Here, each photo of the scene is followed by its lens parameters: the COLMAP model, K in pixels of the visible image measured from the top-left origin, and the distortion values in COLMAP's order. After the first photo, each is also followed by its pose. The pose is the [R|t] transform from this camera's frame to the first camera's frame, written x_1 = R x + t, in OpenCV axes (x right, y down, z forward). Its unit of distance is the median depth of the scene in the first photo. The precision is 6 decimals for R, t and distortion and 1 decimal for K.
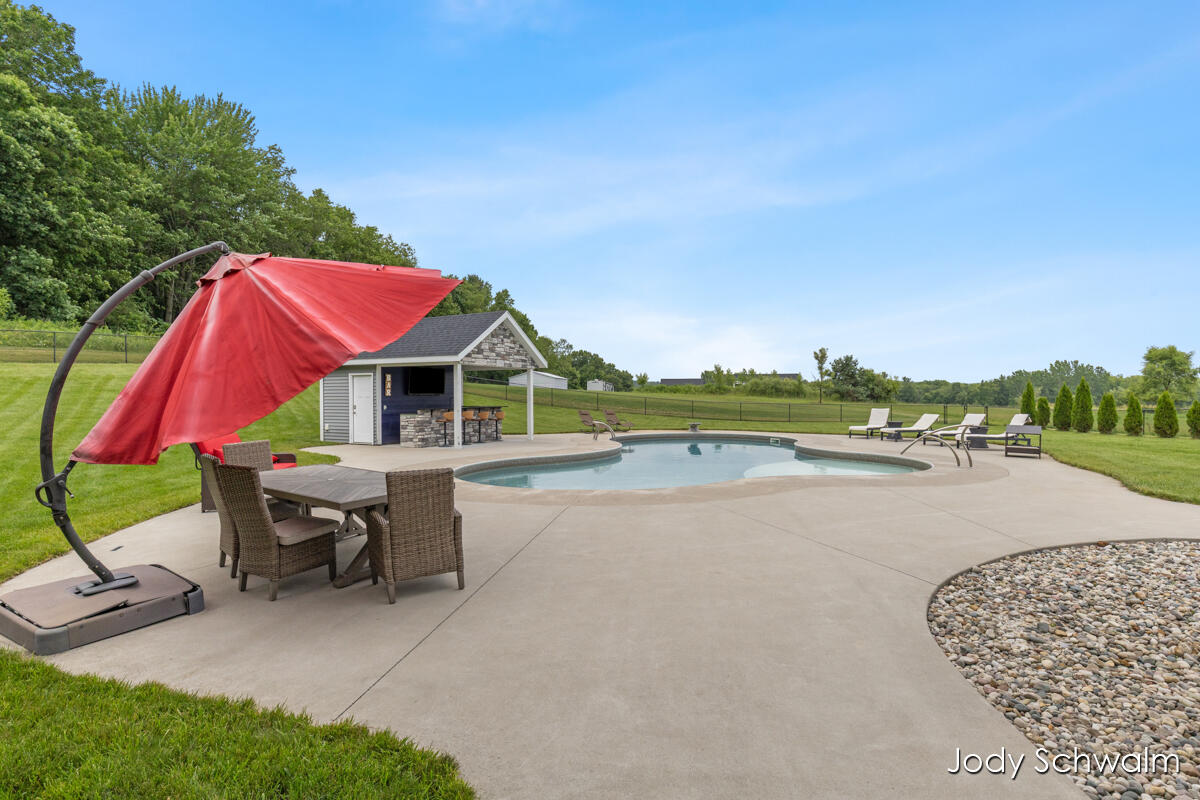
lens RADIAL K [[613.1, 0, 610.0], [0, 613.1, 397.7], [0, 0, 1]] dist [-0.015824, -0.000805]
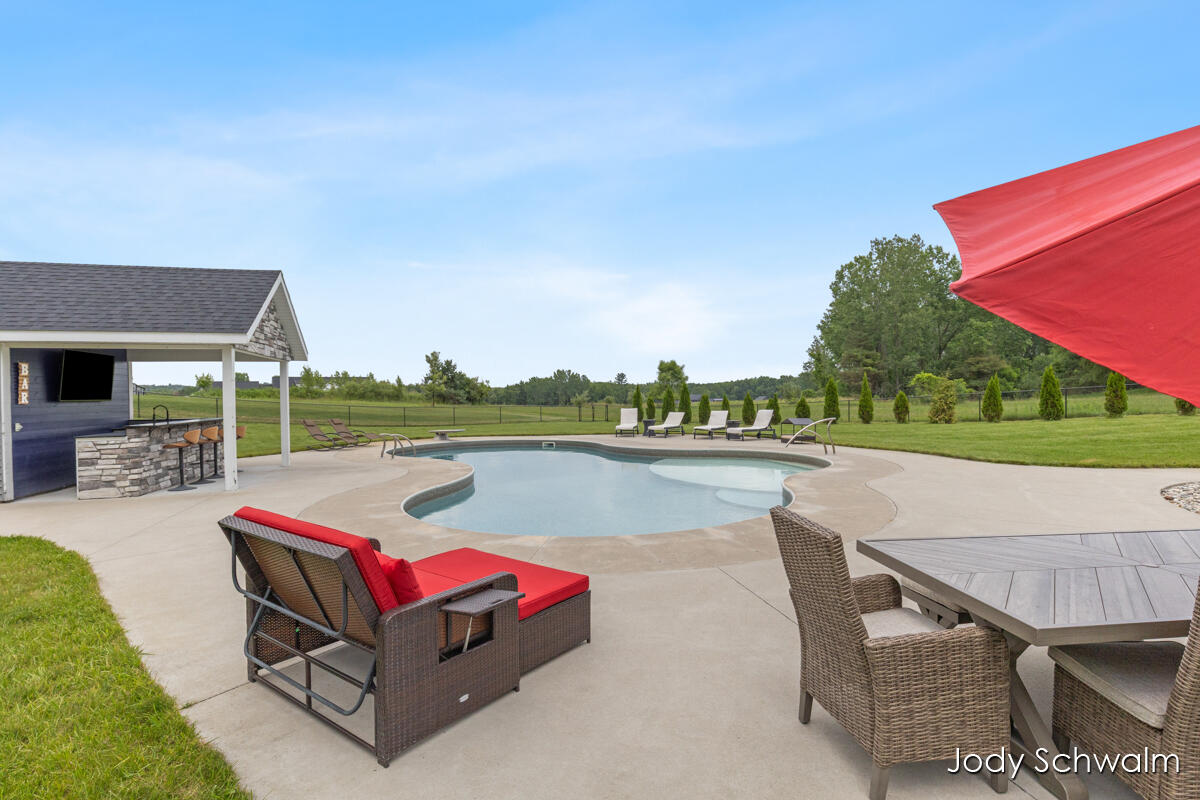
lens RADIAL K [[593.1, 0, 620.6], [0, 593.1, 407.9], [0, 0, 1]] dist [-0.003693, -0.000985]
pose [[0.719528, -0.021802, 0.694121, -0.262241], [0.014220, 0.999760, 0.016662, -0.000870], [-0.694318, -0.002118, 0.719666, 0.219768]]
